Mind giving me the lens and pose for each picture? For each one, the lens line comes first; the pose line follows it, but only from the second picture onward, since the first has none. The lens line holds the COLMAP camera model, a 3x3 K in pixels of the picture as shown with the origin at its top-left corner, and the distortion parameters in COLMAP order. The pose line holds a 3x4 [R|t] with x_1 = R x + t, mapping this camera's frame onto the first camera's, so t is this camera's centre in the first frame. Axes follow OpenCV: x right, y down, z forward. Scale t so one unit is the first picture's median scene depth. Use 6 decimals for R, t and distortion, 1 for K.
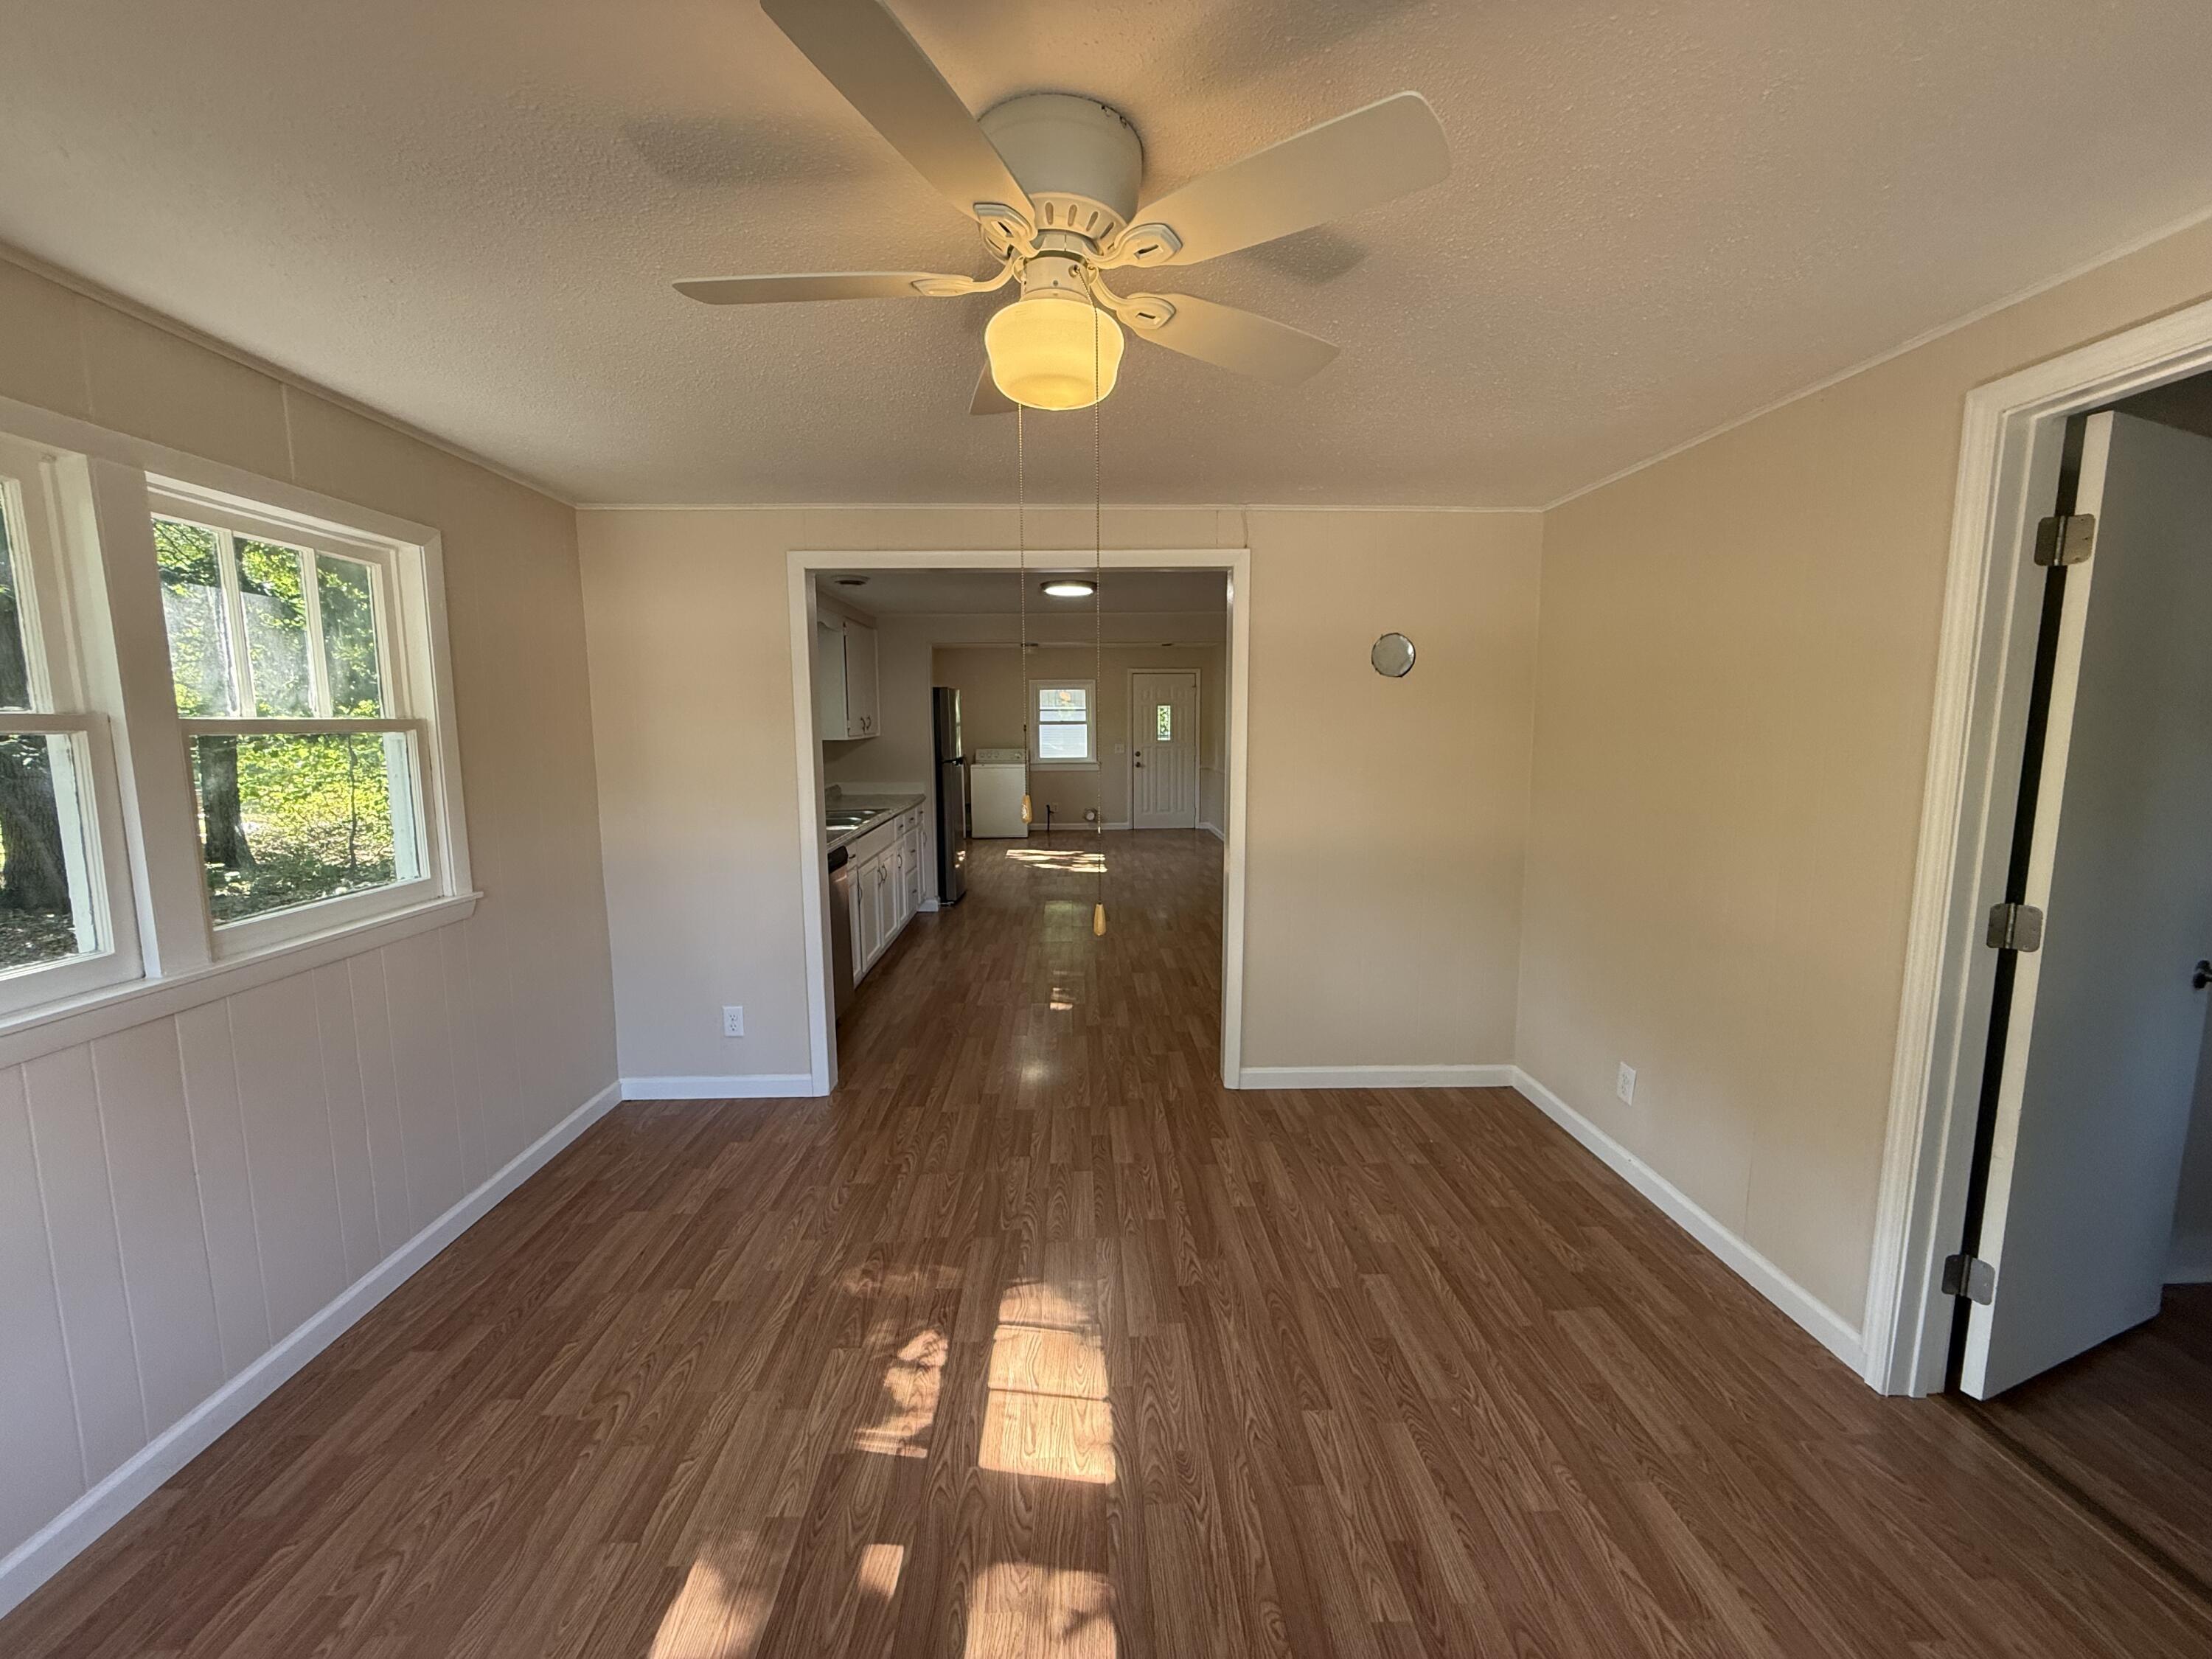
lens RADIAL K [[878.9, 0, 1101.4], [0, 878.9, 830.2], [0, 0, 1]] dist [0.000477, 0.000036]
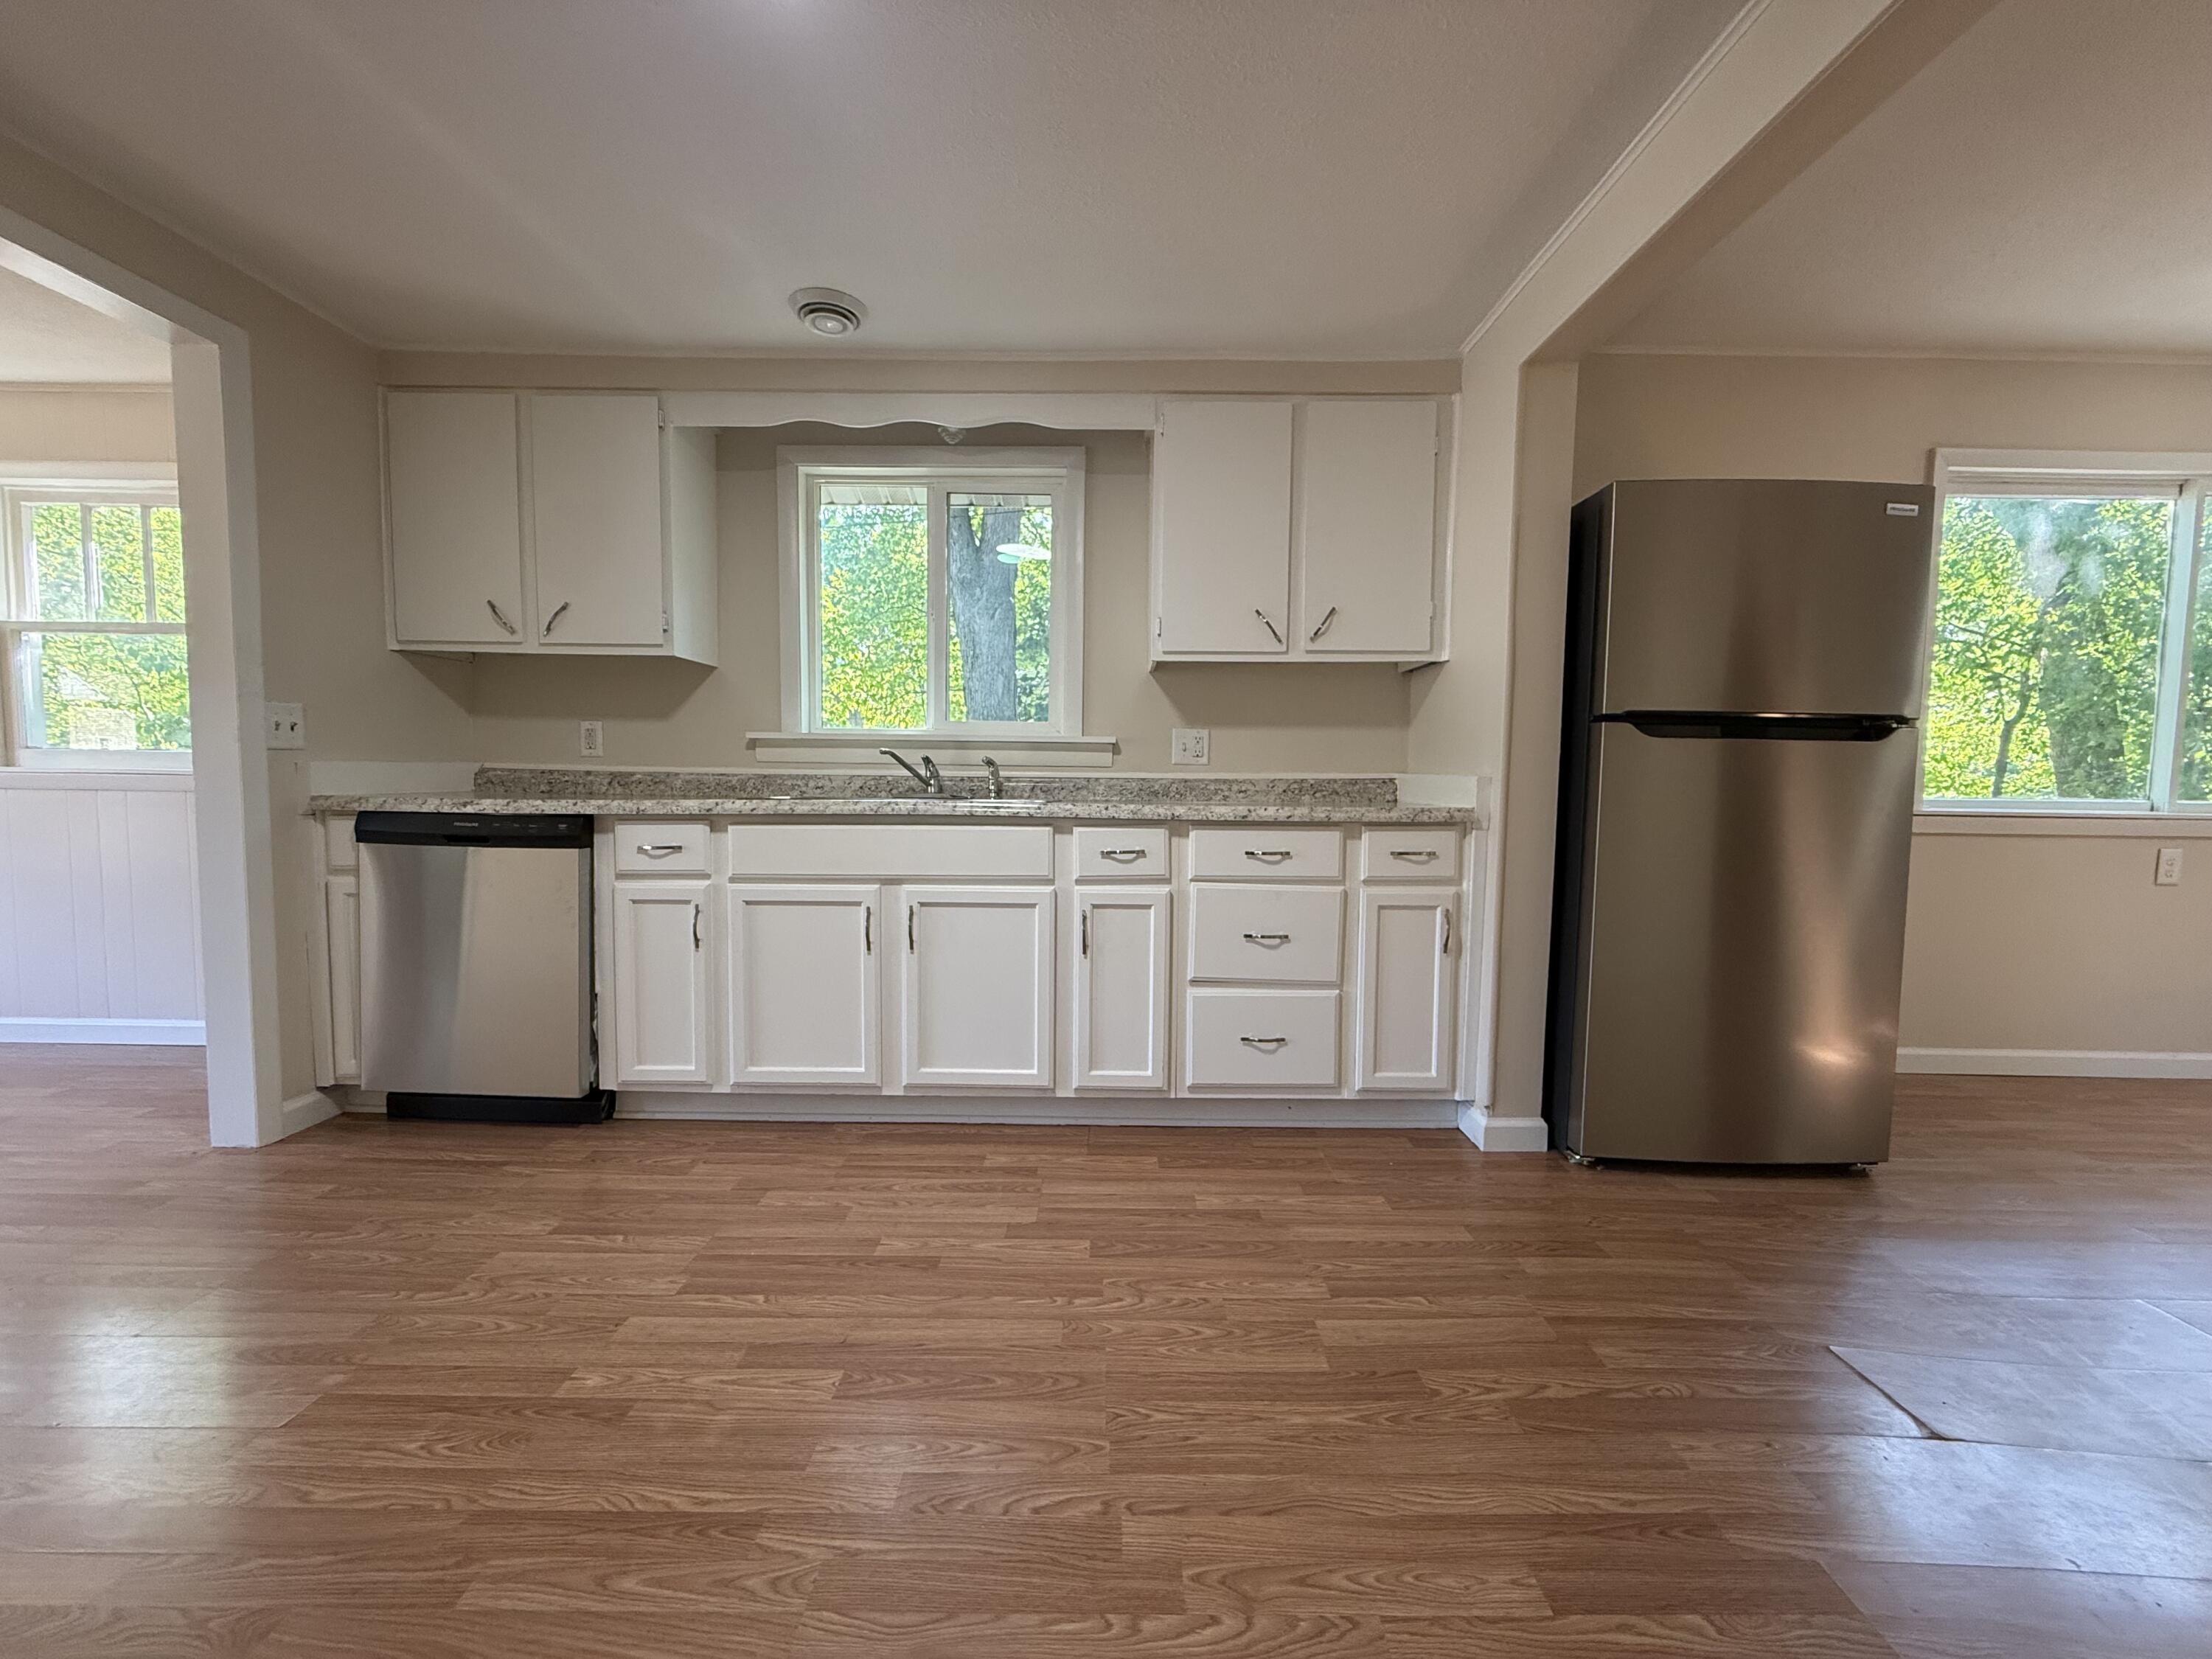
lens RADIAL K [[878.9, 0, 1101.4], [0, 878.9, 830.2], [0, 0, 1]] dist [0.000477, 0.000036]
pose [[-0.039682, 0.070214, -0.996742, 0.101044], [-0.136833, 0.987749, 0.075028, -0.024692], [0.989799, 0.139365, -0.029588, 0.546900]]
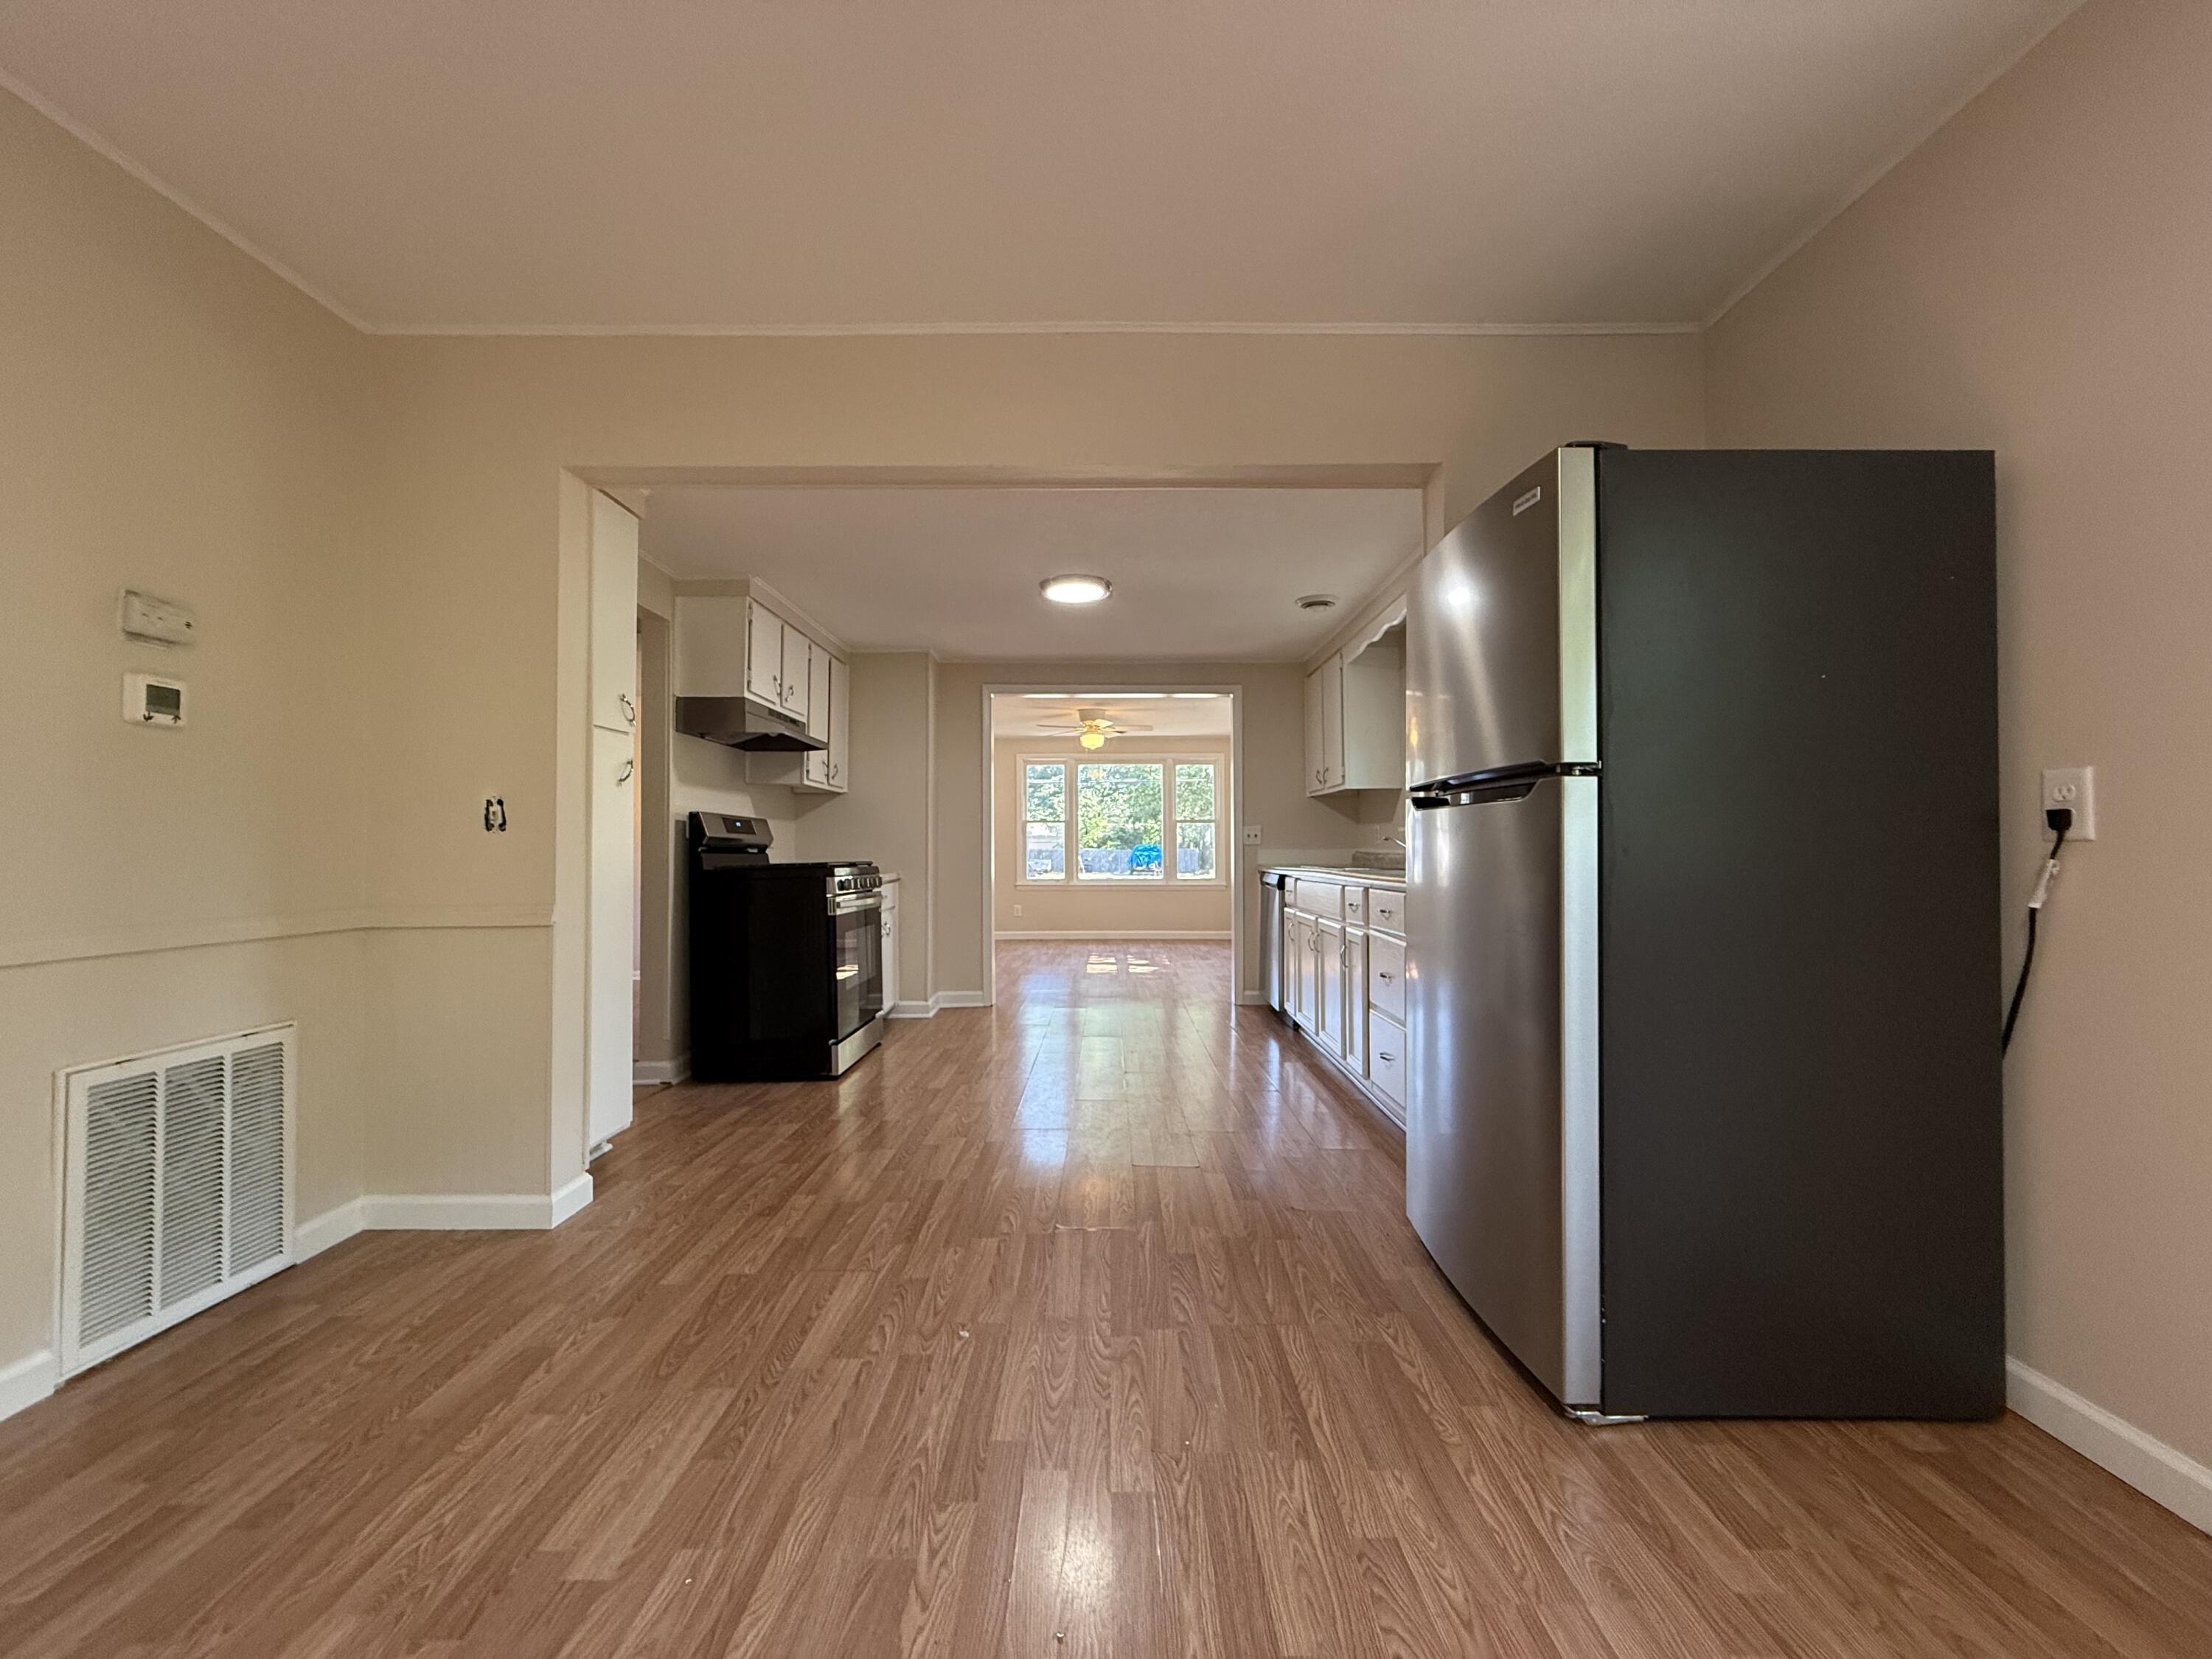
lens RADIAL K [[879.4, 0, 1101.6], [0, 879.4, 830.3], [0, 0, 1]] dist [0.000747, 0.000041]
pose [[-0.999188, 0.009092, 0.039263, -0.043013], [0.013080, 0.994643, 0.102540, -0.066374], [-0.038120, 0.102970, -0.993954, 0.878438]]
